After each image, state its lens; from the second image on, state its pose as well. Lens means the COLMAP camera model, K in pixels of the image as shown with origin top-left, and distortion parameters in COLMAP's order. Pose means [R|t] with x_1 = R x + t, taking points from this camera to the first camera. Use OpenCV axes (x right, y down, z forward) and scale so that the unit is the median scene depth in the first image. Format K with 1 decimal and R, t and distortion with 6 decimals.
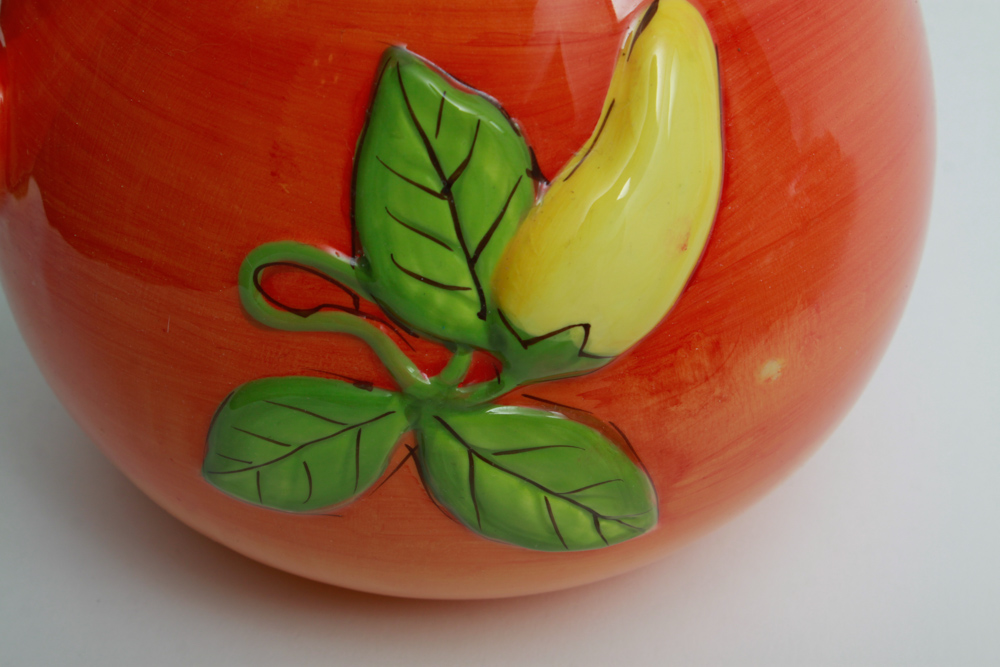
lens RADIAL K [[2478.5, 0, 500.0], [0, 2478.5, 333.5], [0, 0, 1]] dist [0.063826, 0.408741]
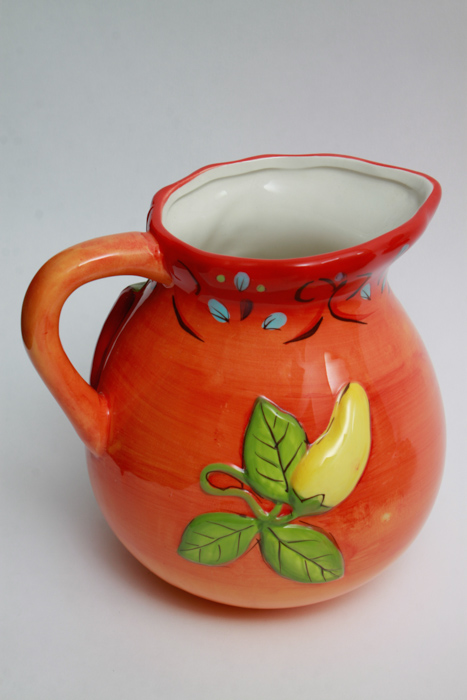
lens RADIAL K [[1592.8, 0, 233.5], [0, 1592.8, 350.0], [0, 0, 1]] dist [0.325400, 0.053843]
pose [[0.999097, 0.028959, 0.031089, -0.127295], [-0.023923, 0.988148, -0.151630, 0.110105], [-0.035111, 0.150749, 0.987948, -0.824116]]
